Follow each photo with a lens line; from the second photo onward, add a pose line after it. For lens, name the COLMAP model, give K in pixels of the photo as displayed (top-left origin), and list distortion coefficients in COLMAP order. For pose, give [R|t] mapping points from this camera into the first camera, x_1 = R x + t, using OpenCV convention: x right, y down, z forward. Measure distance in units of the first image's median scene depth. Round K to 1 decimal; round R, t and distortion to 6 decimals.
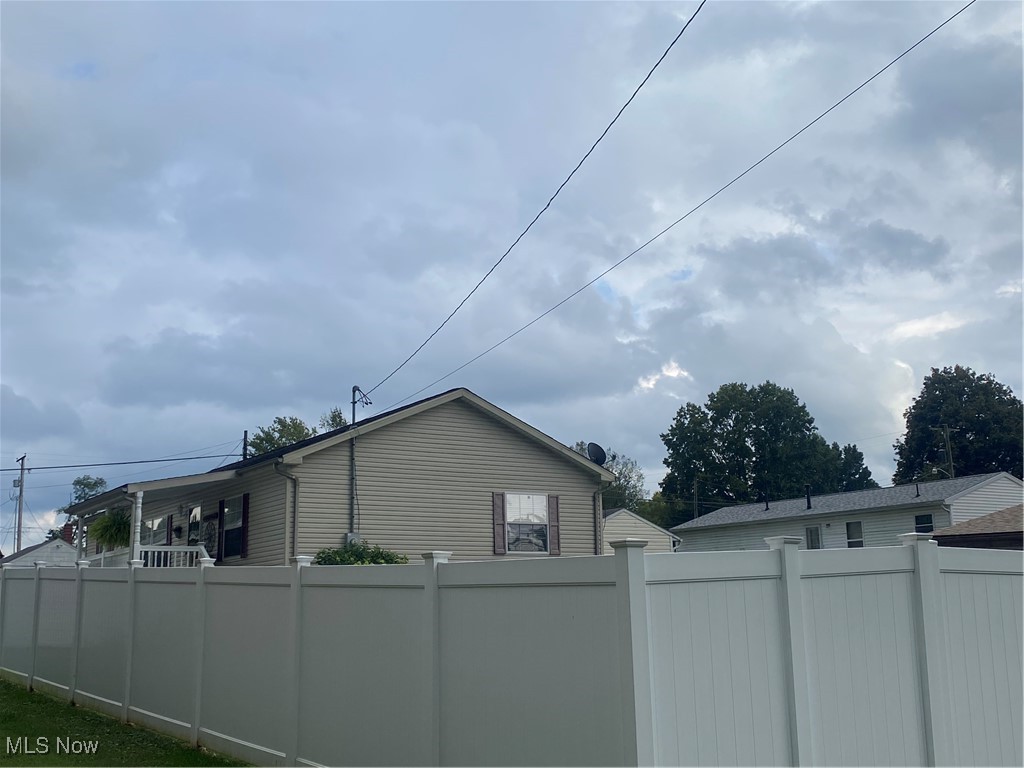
lens RADIAL K [[1173.0, 0, 491.7], [0, 1173.0, 350.7], [0, 0, 1]] dist [0.149662, -0.408487]
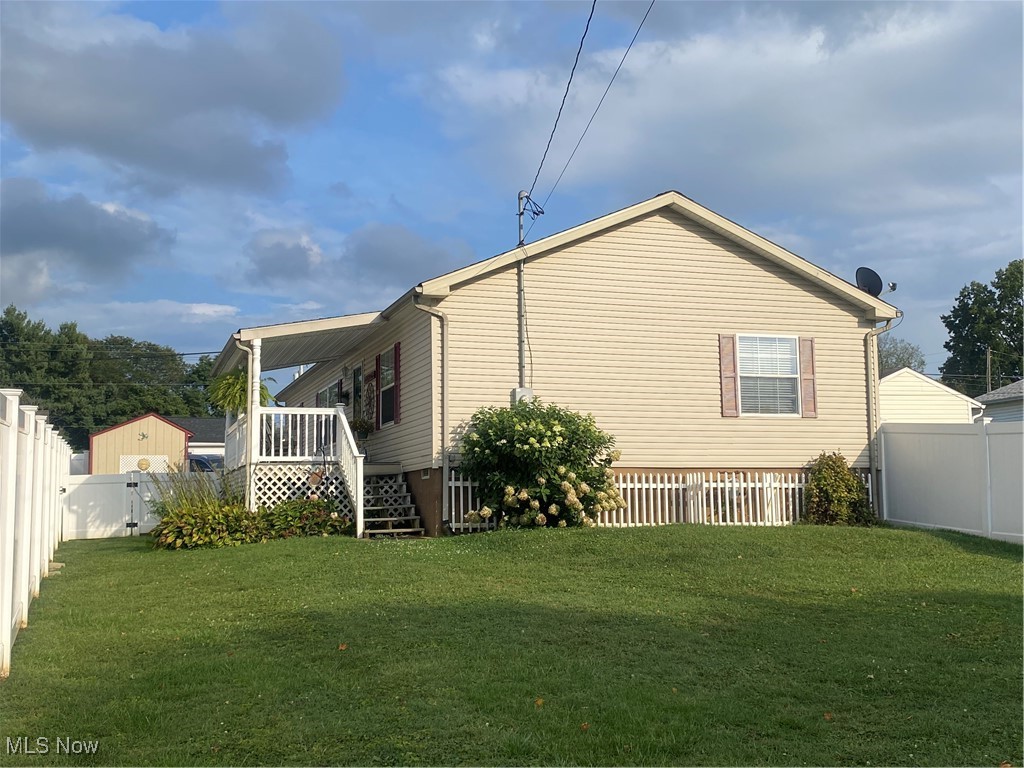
lens RADIAL K [[1100.8, 0, 512.2], [0, 1100.8, 388.2], [0, 0, 1]] dist [0.147267, -0.386363]
pose [[0.974956, -0.018905, -0.221592, 0.026781], [0.045054, 0.992510, 0.113551, 0.067400], [0.217785, -0.120691, 0.968506, 0.289644]]
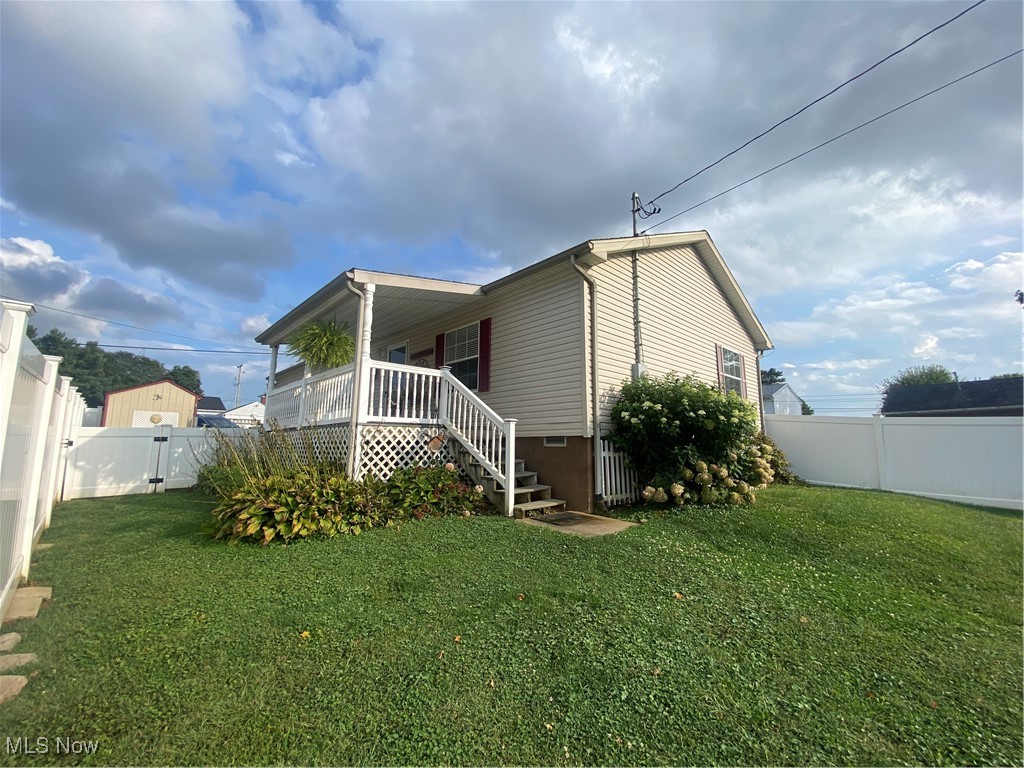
lens RADIAL K [[413.9, 0, 514.8], [0, 413.9, 382.7], [0, 0, 1]] dist [0.032004, -0.026561]
pose [[0.979535, 0.053437, 0.194051, -0.230957], [-0.067538, 0.995479, 0.066786, 0.138347], [-0.189605, -0.078525, 0.978715, 0.662779]]
